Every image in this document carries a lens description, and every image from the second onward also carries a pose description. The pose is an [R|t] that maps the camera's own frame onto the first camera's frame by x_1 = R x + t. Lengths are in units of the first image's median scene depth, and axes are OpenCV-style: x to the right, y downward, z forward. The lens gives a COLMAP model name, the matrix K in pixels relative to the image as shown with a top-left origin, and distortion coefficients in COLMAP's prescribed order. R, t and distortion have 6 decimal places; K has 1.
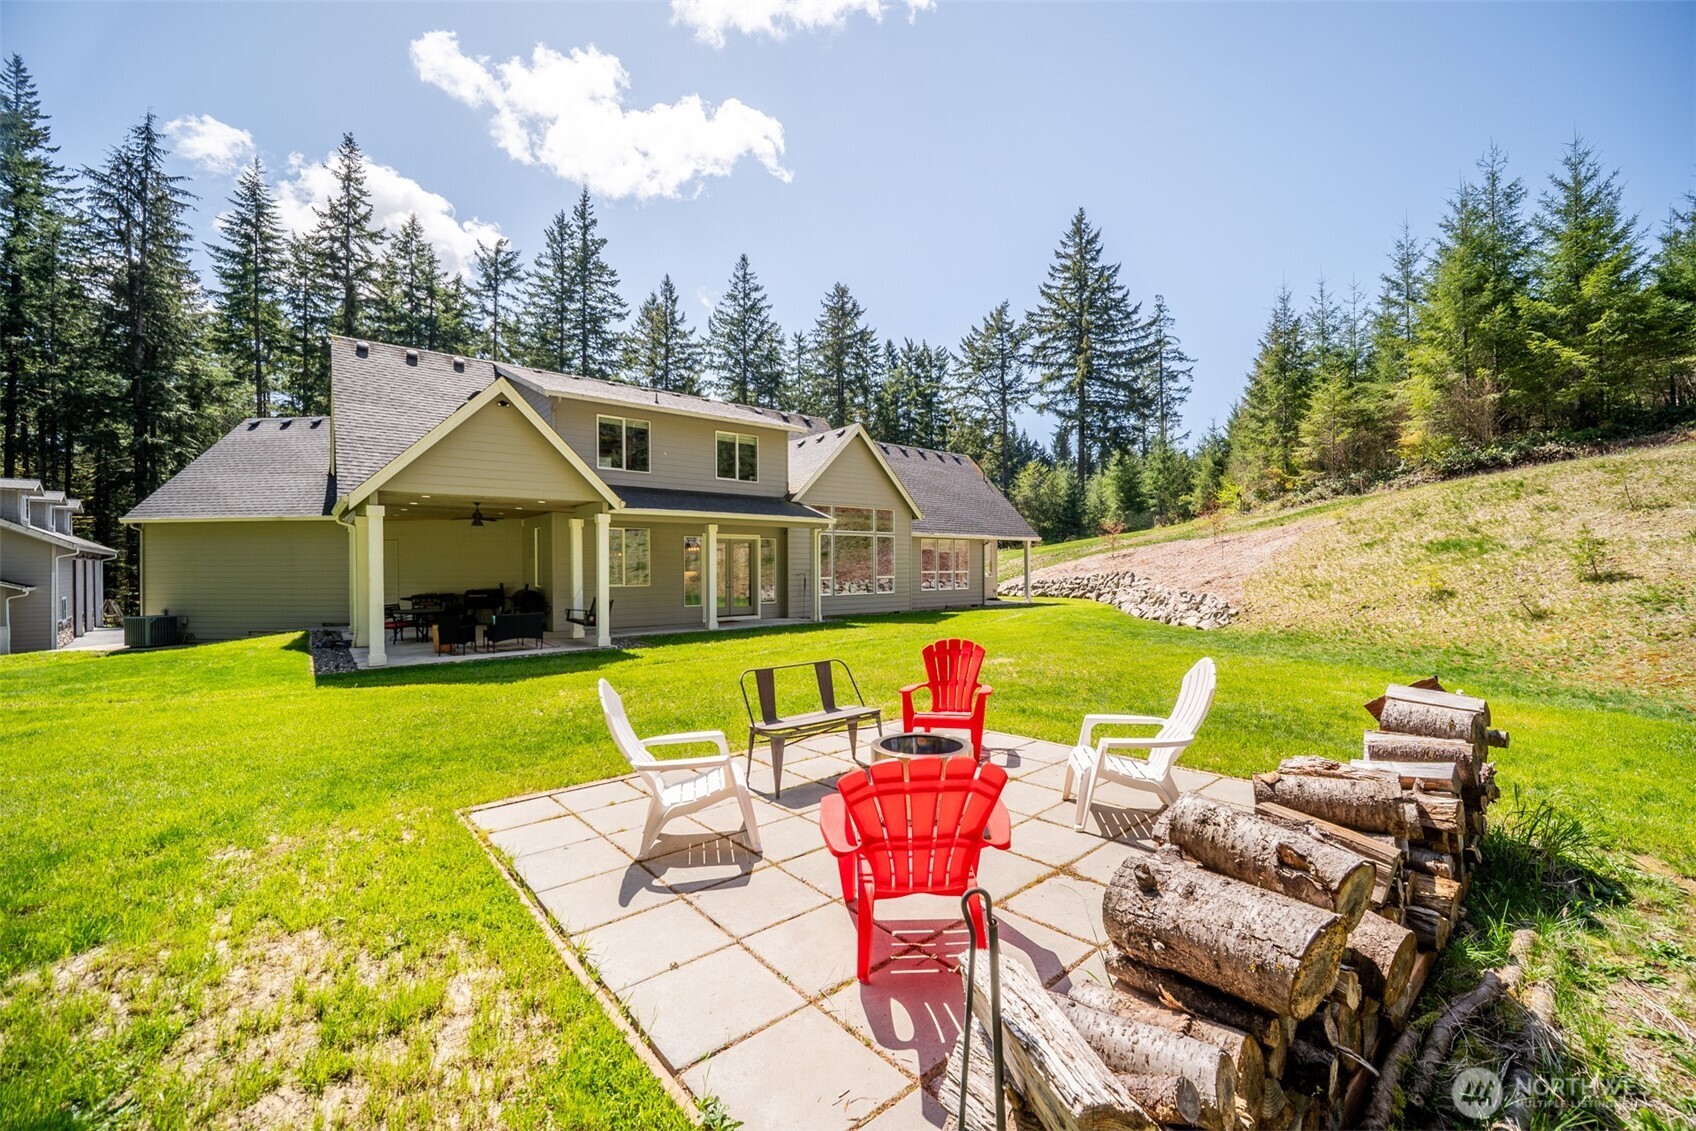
lens RADIAL K [[680.1, 0, 830.1], [0, 680.1, 565.5], [0, 0, 1]] dist [-0.005811, 0.000736]
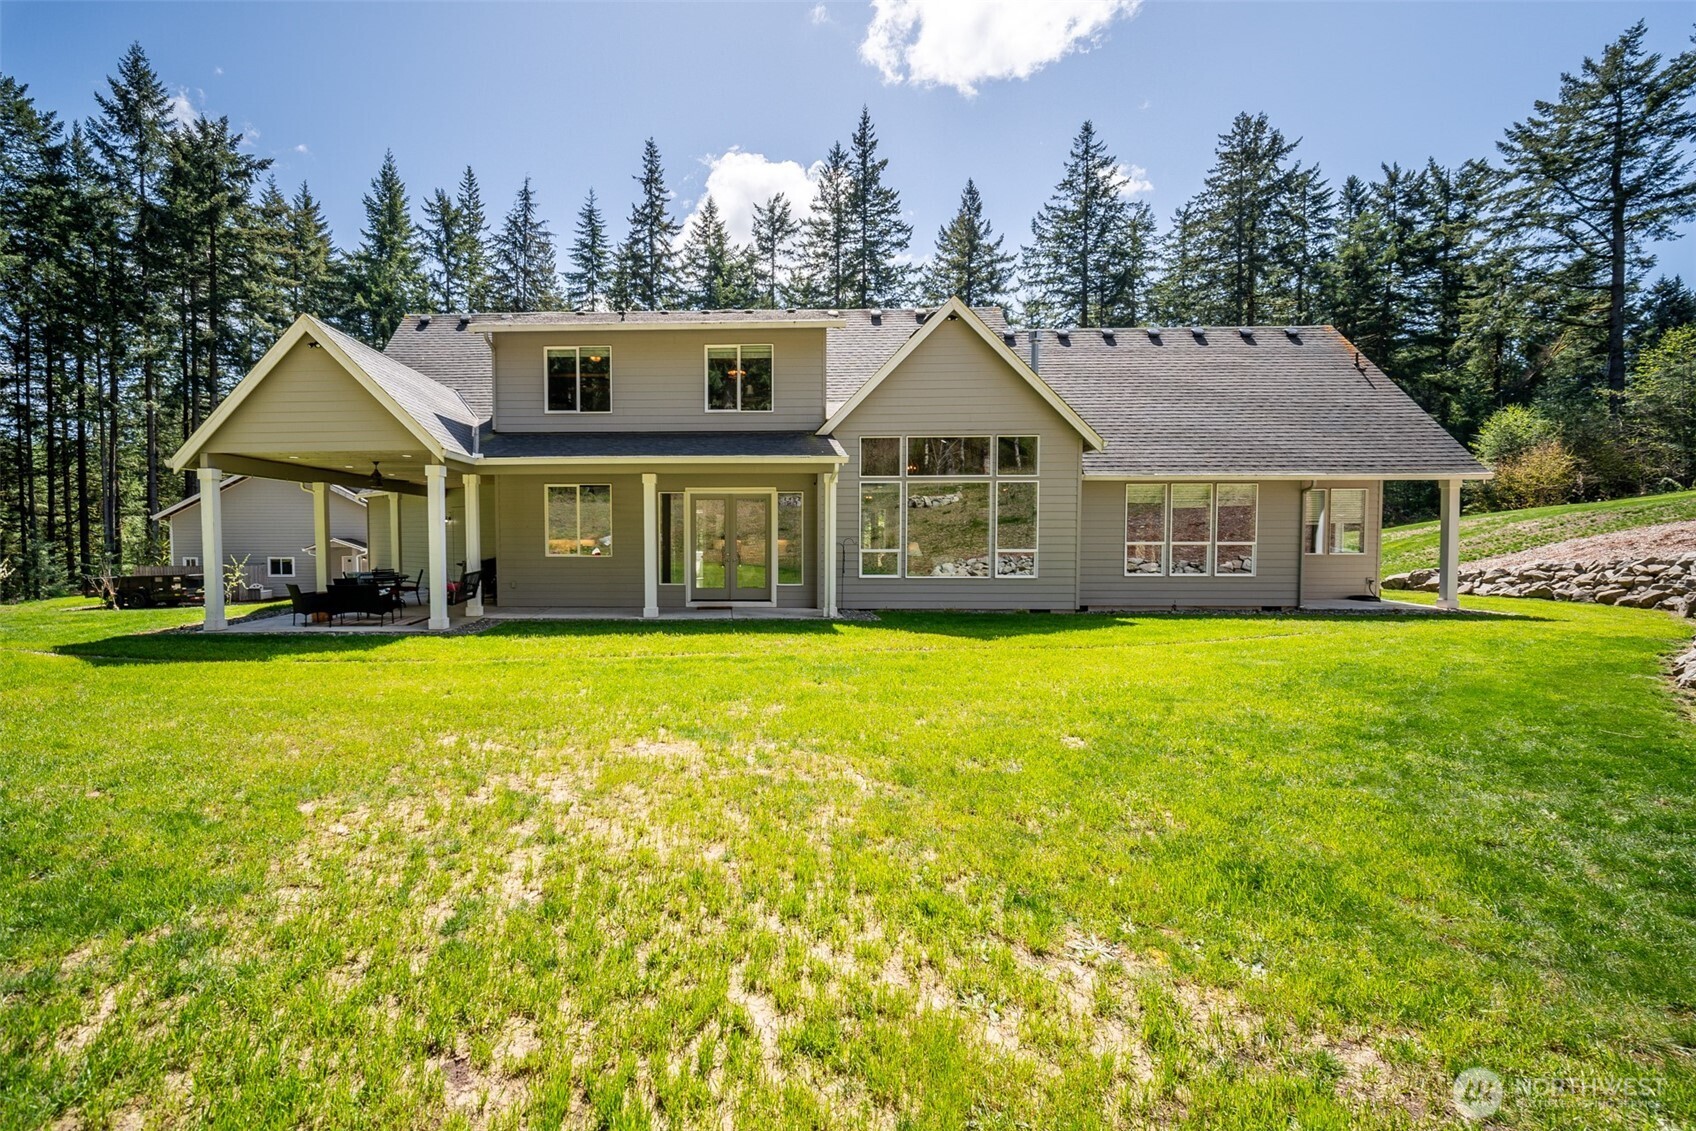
lens RADIAL K [[680.1, 0, 854.9], [0, 680.1, 569.0], [0, 0, 1]] dist [-0.005811, 0.000736]
pose [[0.754039, 0.036070, -0.655839, 0.213115], [-0.002050, 0.998615, 0.052566, 0.001325], [0.656827, -0.038292, 0.753069, 0.266854]]
